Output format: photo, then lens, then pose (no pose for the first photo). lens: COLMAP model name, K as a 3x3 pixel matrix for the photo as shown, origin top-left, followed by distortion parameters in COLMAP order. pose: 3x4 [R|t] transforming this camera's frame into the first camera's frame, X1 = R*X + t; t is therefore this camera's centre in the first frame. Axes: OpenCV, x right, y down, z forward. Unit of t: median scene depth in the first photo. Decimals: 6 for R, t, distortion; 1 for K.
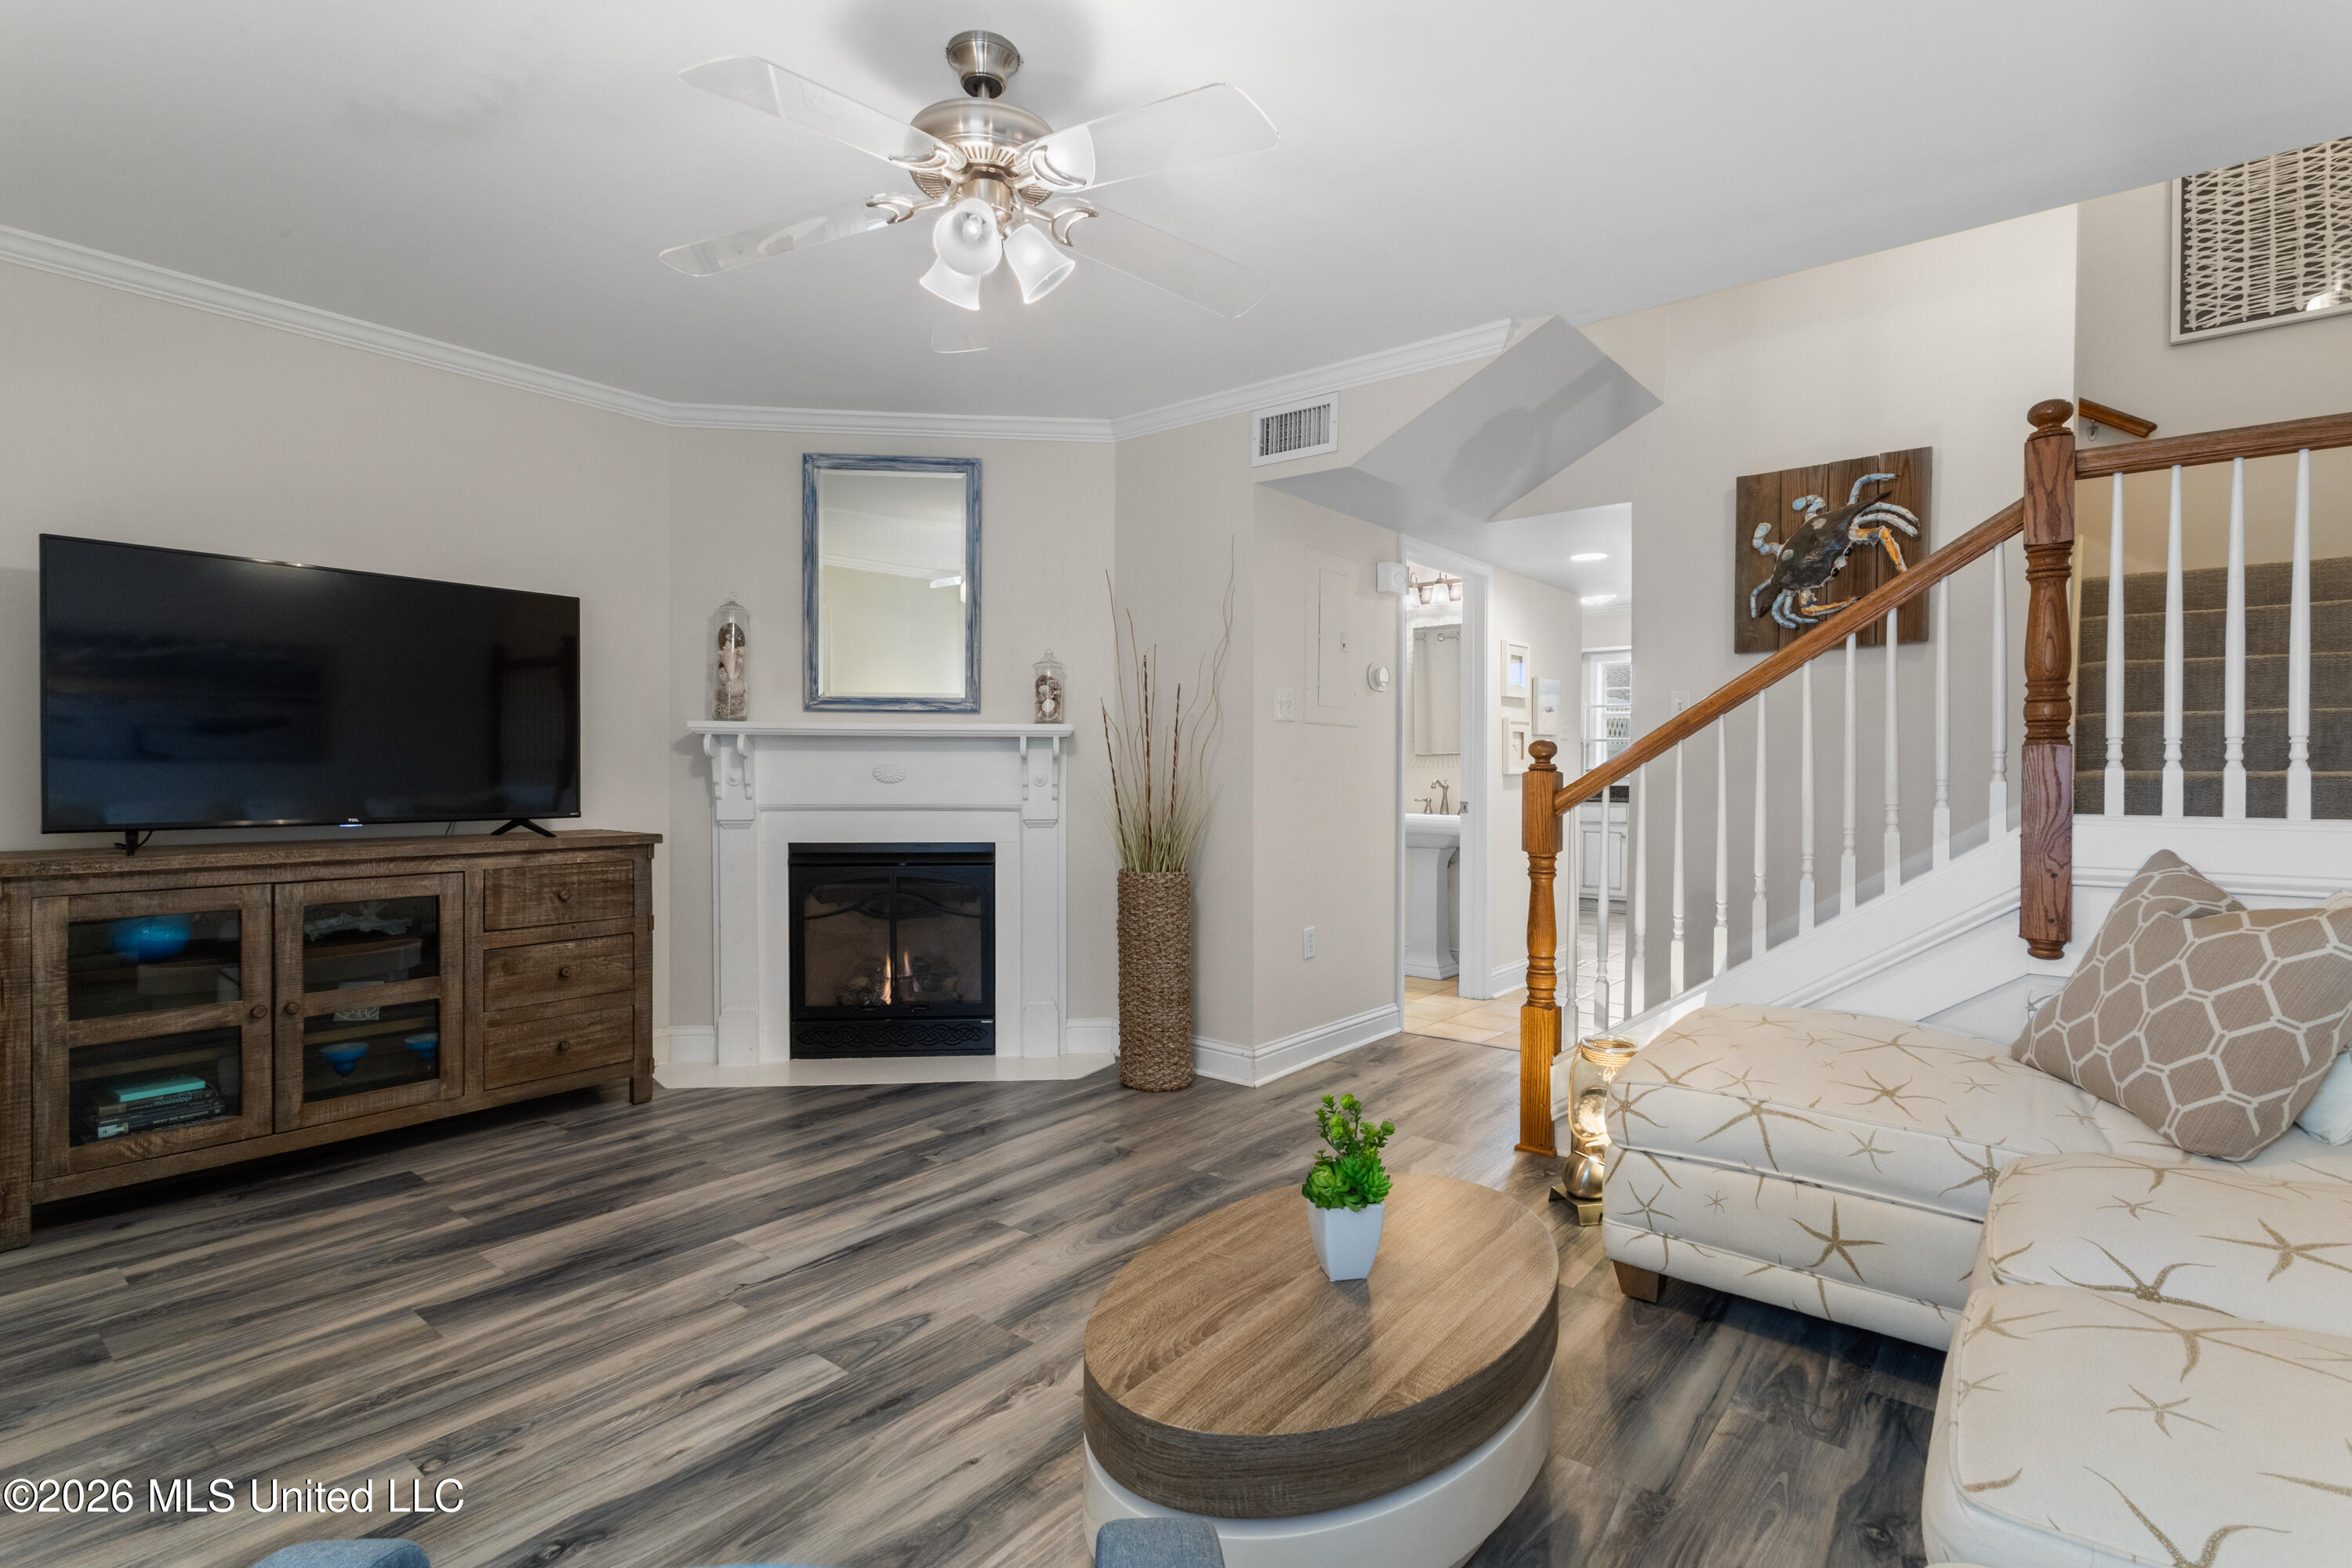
lens RADIAL K [[1113.4, 0, 1177.8], [0, 1113.4, 785.7], [0, 0, 1]] dist [-0.000878, 0.003350]
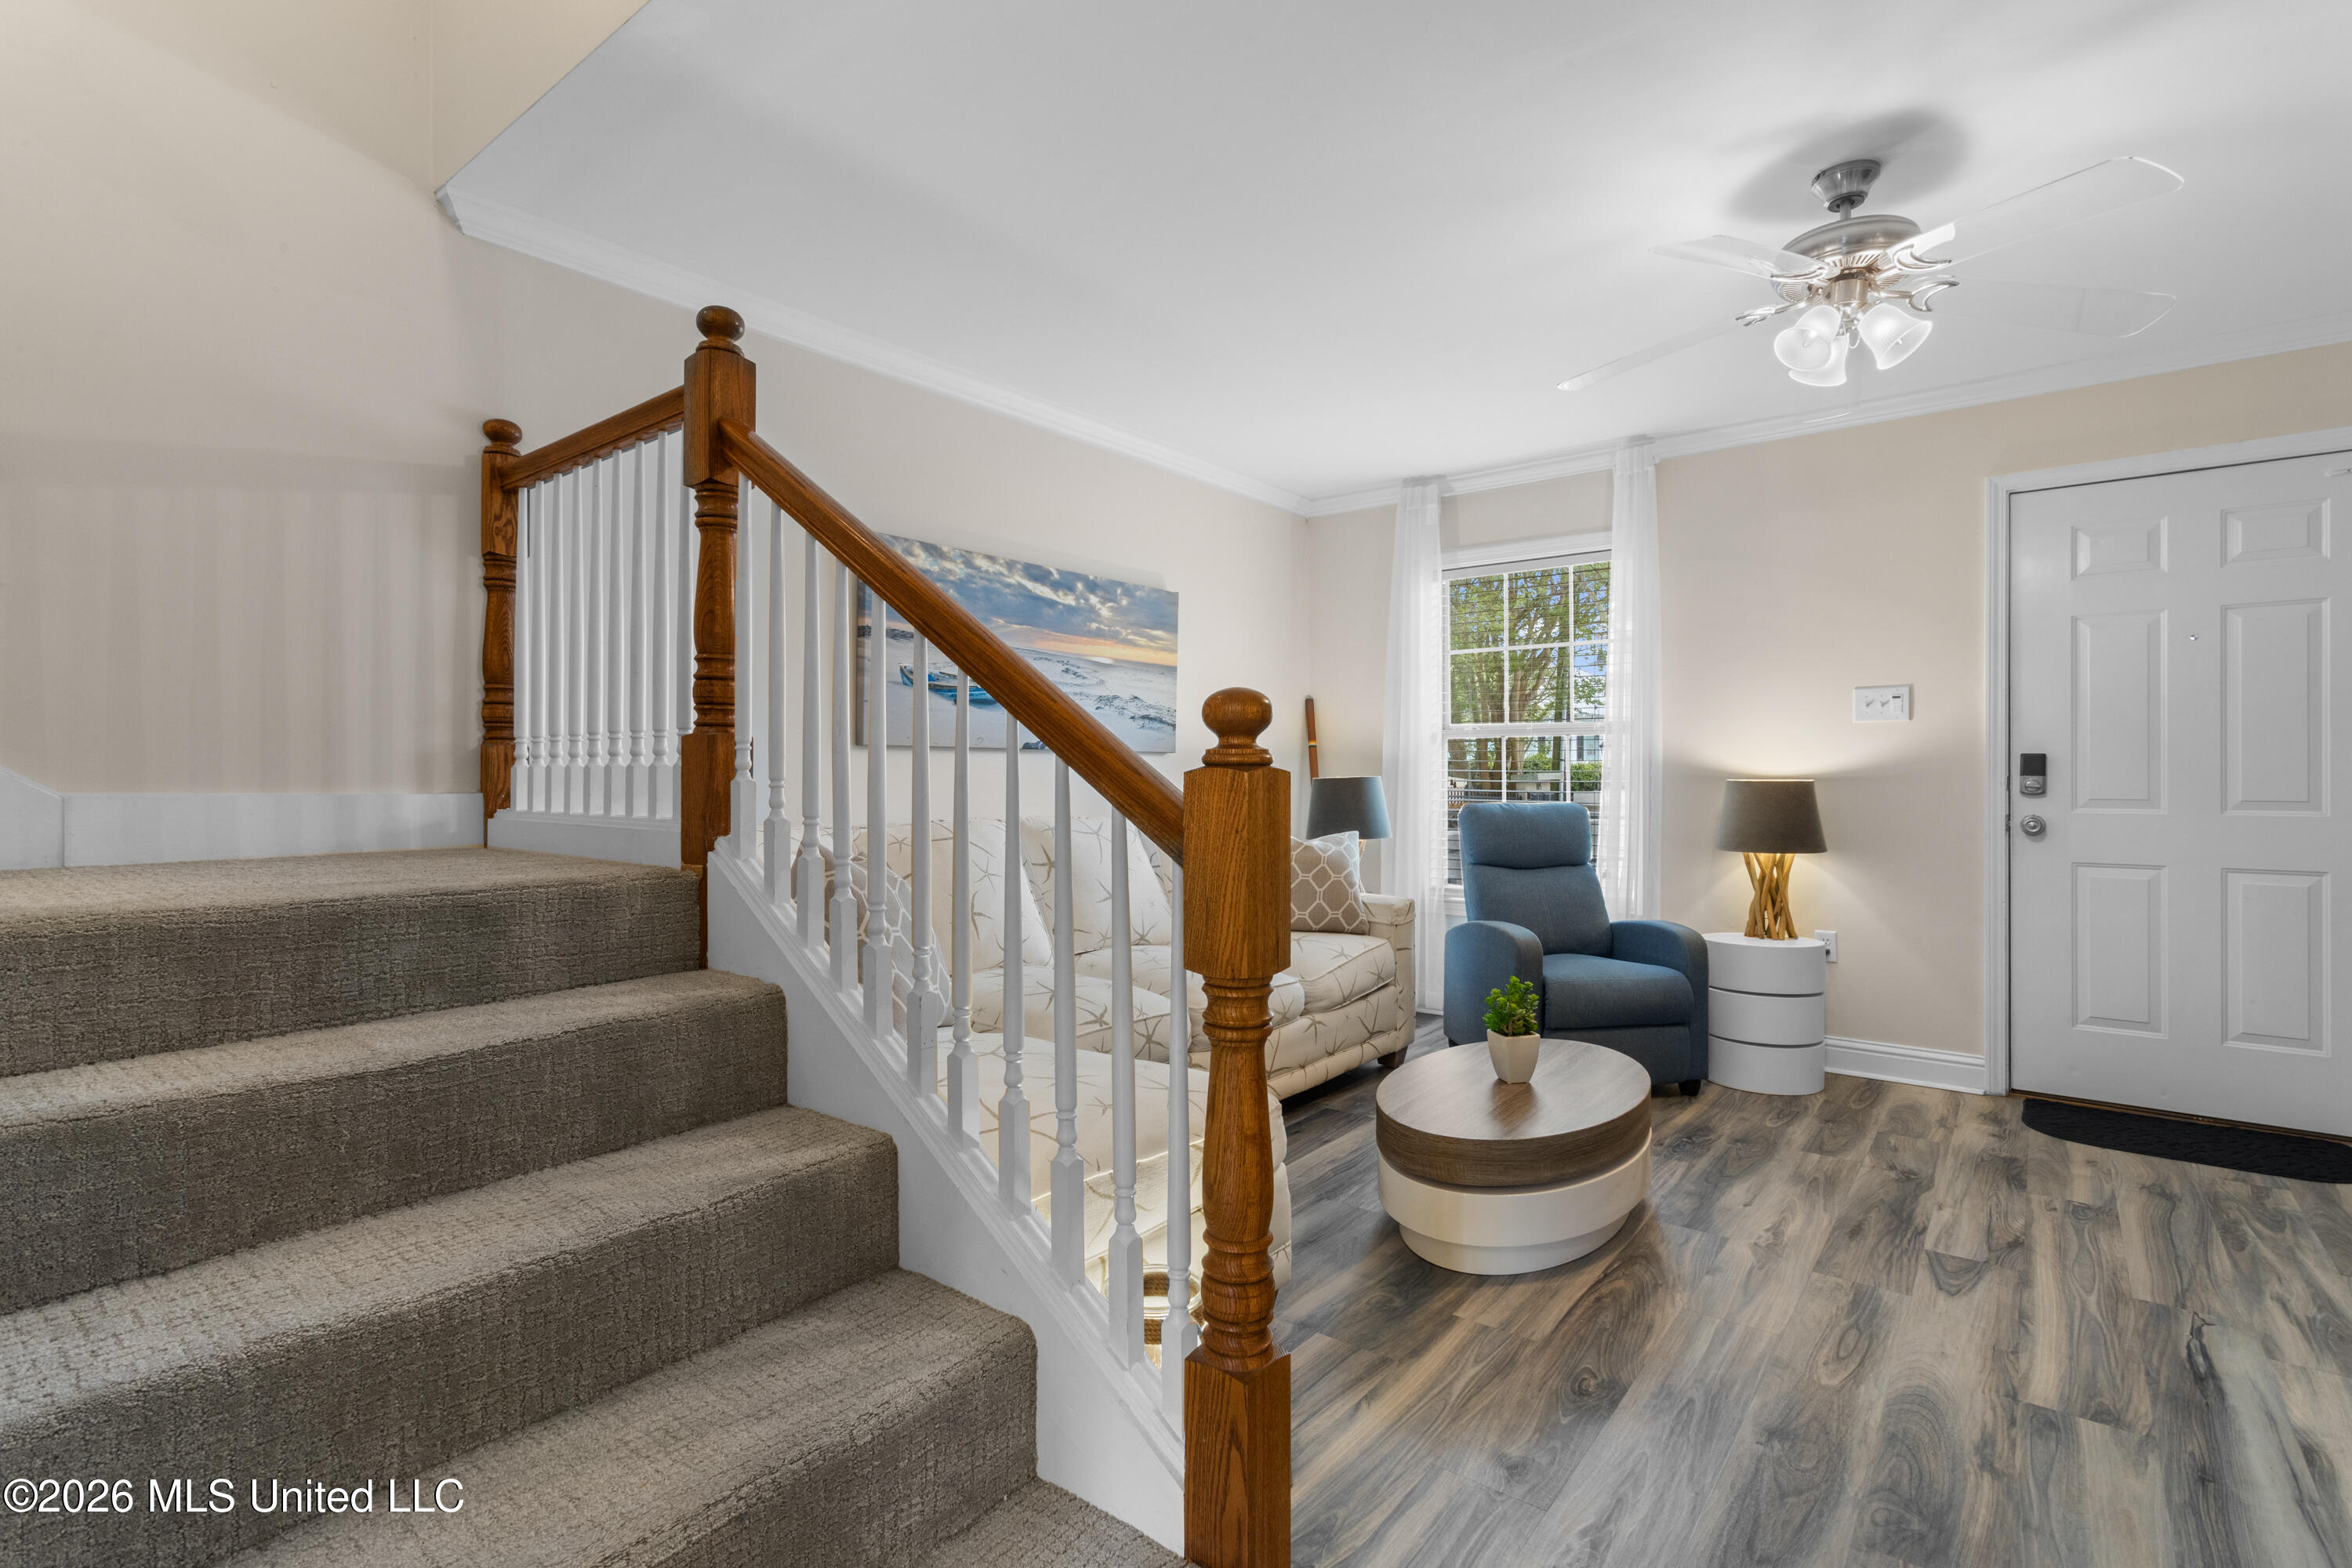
lens RADIAL K [[1113.4, 0, 1170.7], [0, 1113.4, 770.9], [0, 0, 1]] dist [-0.000878, 0.003350]
pose [[-0.999953, -0.003632, -0.008944, 0.433670], [-0.003725, 0.999940, 0.010338, -0.018656], [0.008906, 0.010370, -0.999907, 1.704765]]
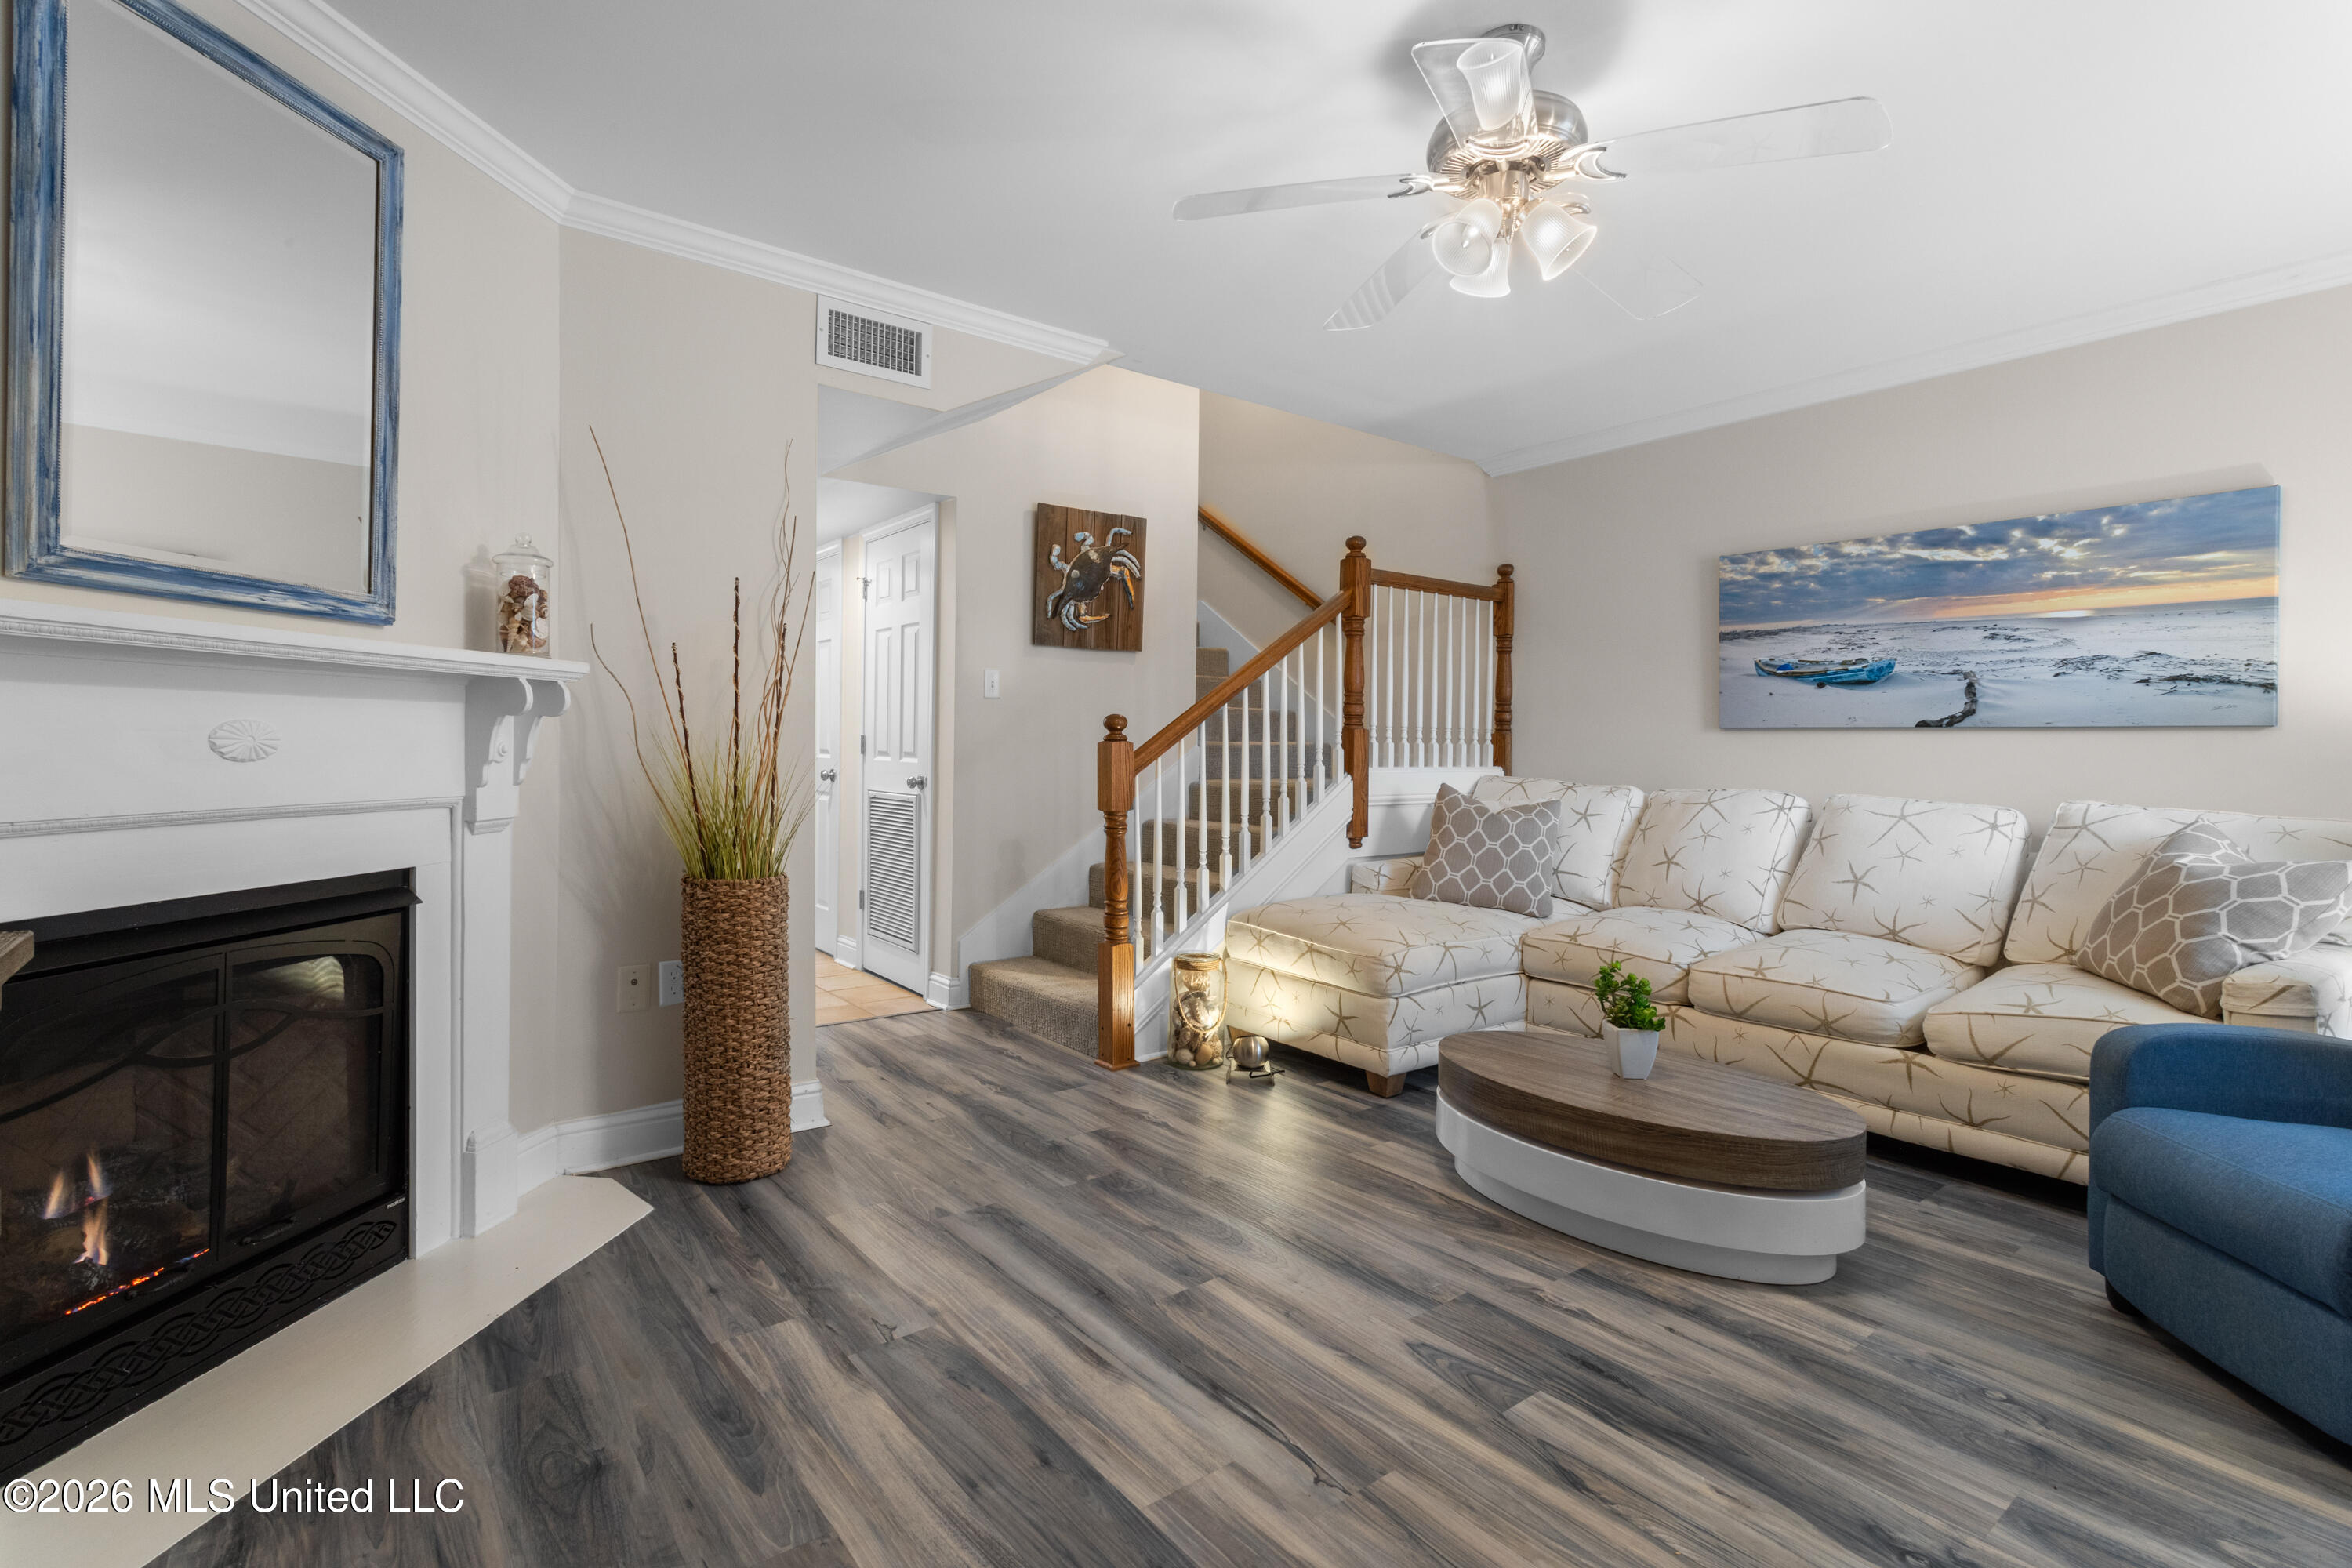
lens RADIAL K [[1113.4, 0, 1167.1], [0, 1113.4, 744.8], [0, 0, 1]] dist [-0.000878, 0.003350]
pose [[0.233503, -0.001795, 0.972354, -0.967985], [0.001488, 0.999998, 0.001488, -0.013153], [-0.972355, 0.001100, 0.233505, 0.822390]]
